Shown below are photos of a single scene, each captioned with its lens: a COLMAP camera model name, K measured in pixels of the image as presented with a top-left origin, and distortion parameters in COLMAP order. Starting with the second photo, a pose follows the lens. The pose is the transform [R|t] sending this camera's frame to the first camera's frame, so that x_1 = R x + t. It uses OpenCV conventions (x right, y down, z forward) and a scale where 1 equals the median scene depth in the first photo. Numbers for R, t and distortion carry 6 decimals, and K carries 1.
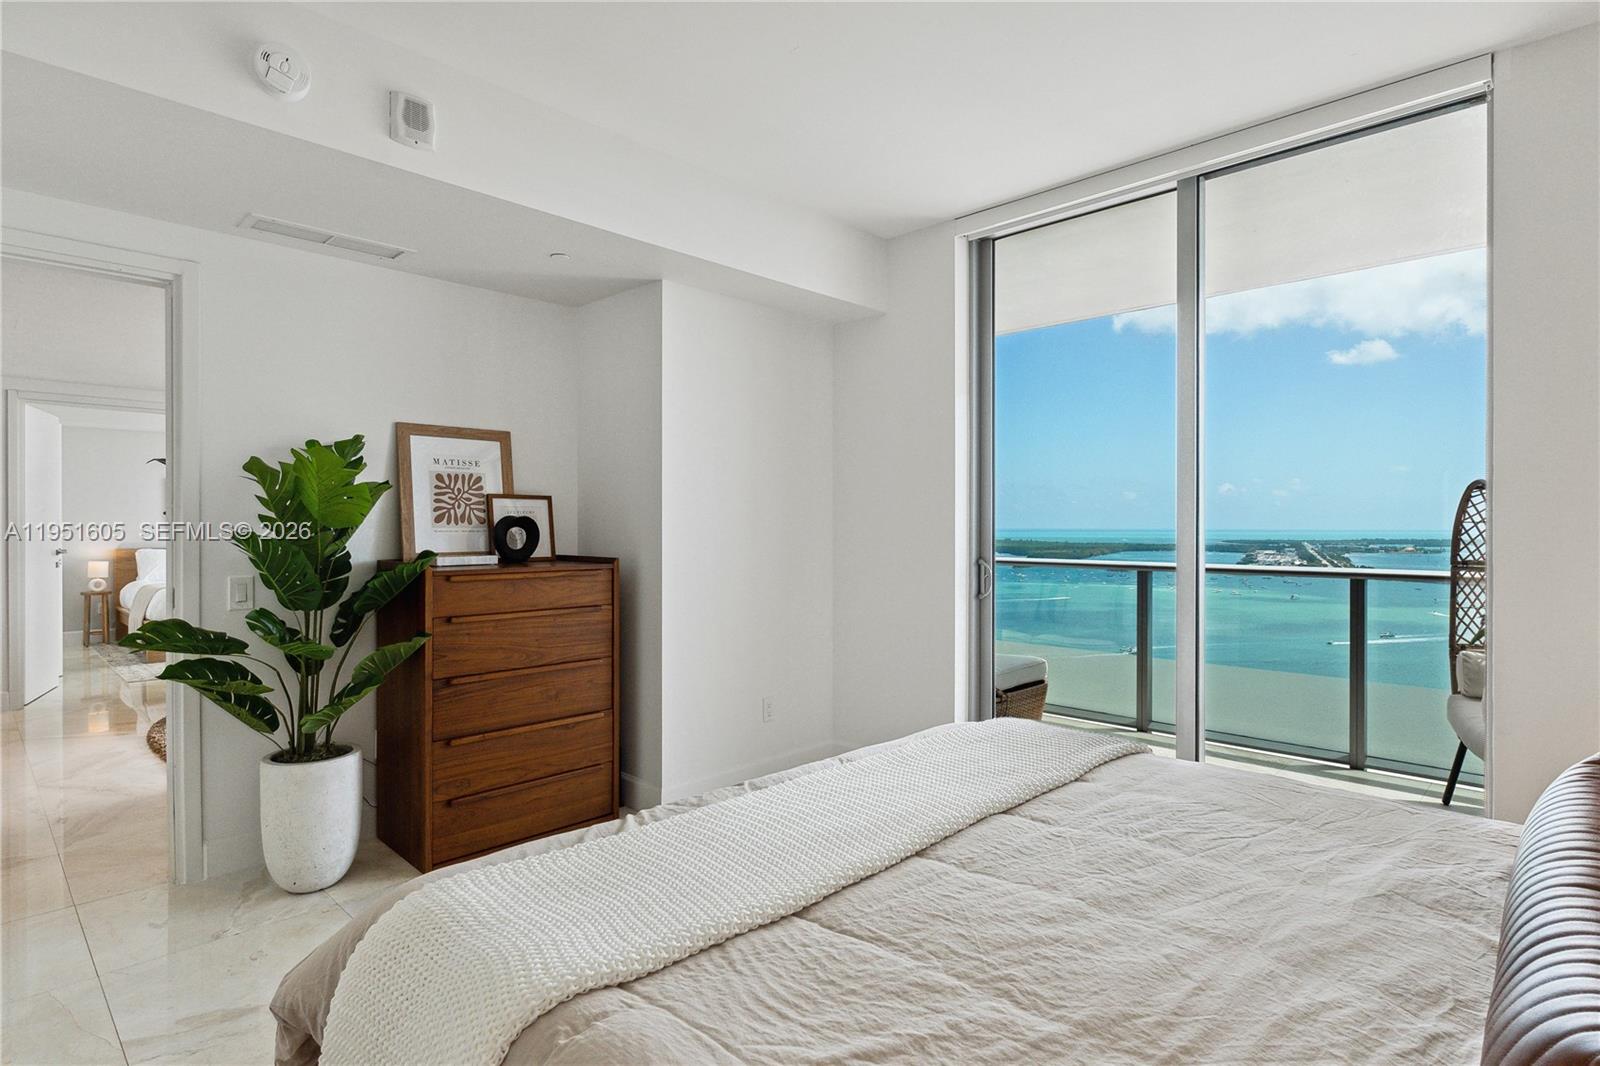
lens RADIAL K [[816.9, 0, 800.0], [0, 816.9, 533.0], [0, 0, 1]] dist [-0.002450, -0.000356]
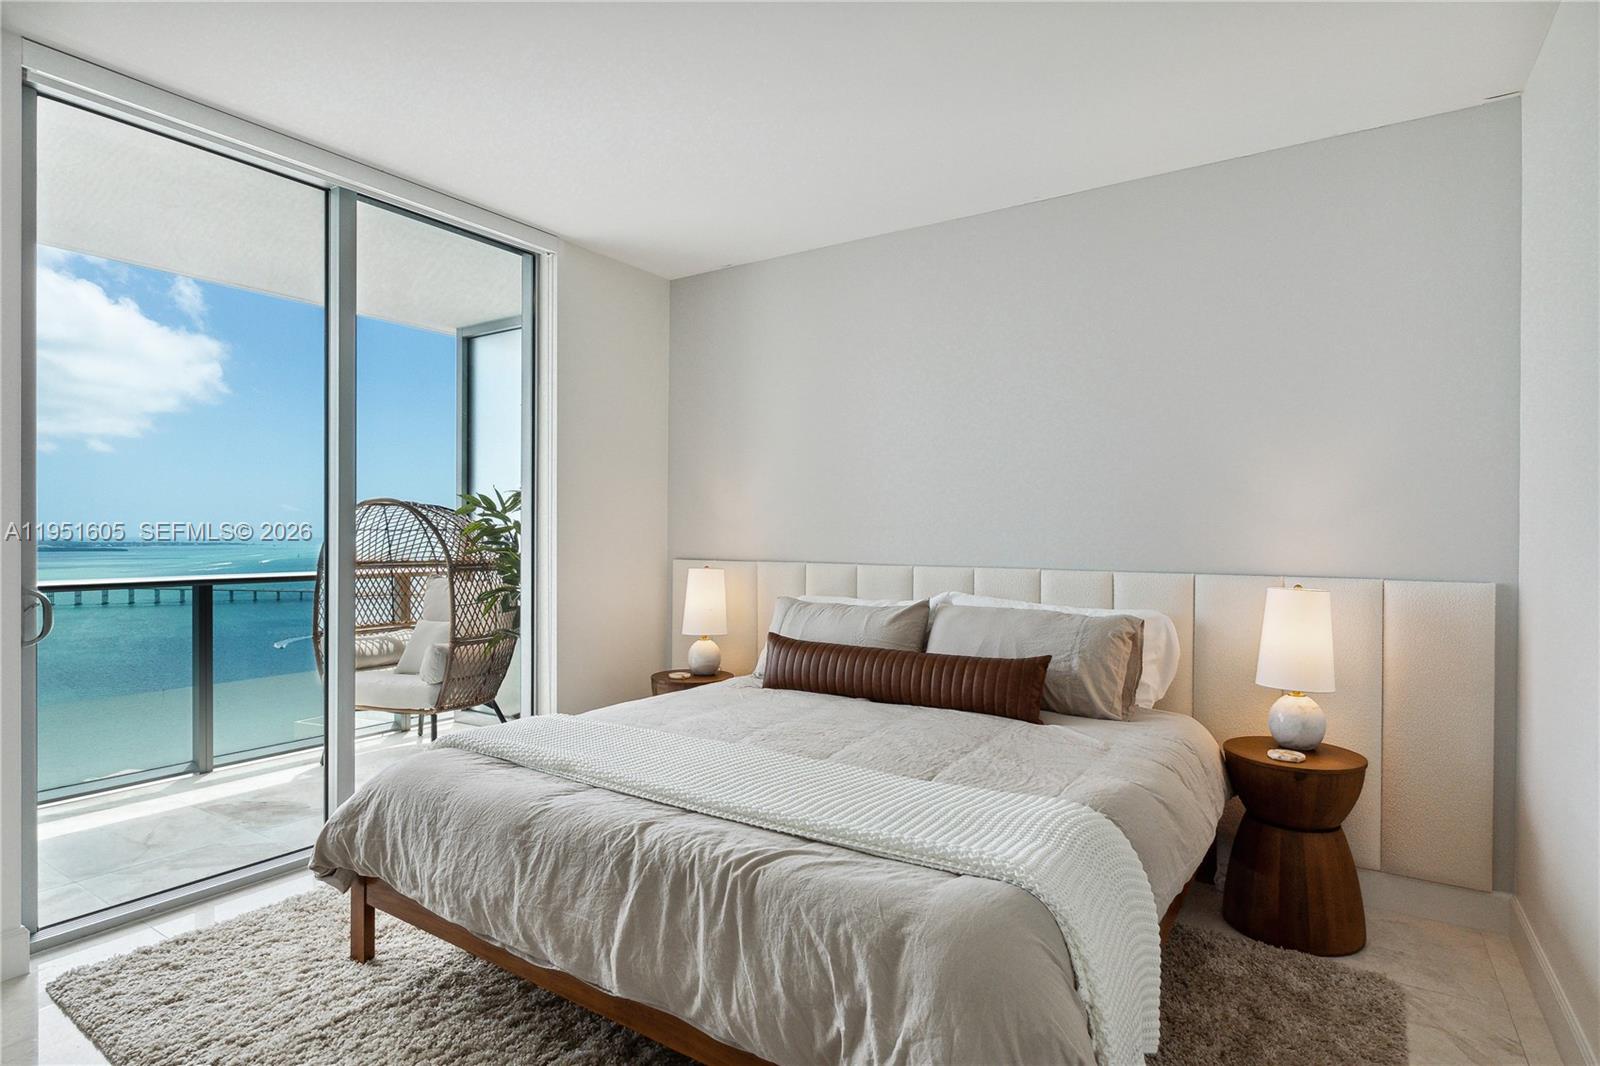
lens RADIAL K [[816.9, 0, 800.0], [0, 816.9, 533.0], [0, 0, 1]] dist [-0.002450, -0.000356]
pose [[-0.181080, 0.002501, 0.983465, -0.606638], [0.005575, 0.999983, -0.001517, -0.003992], [-0.983453, 0.005209, -0.181090, 0.616739]]
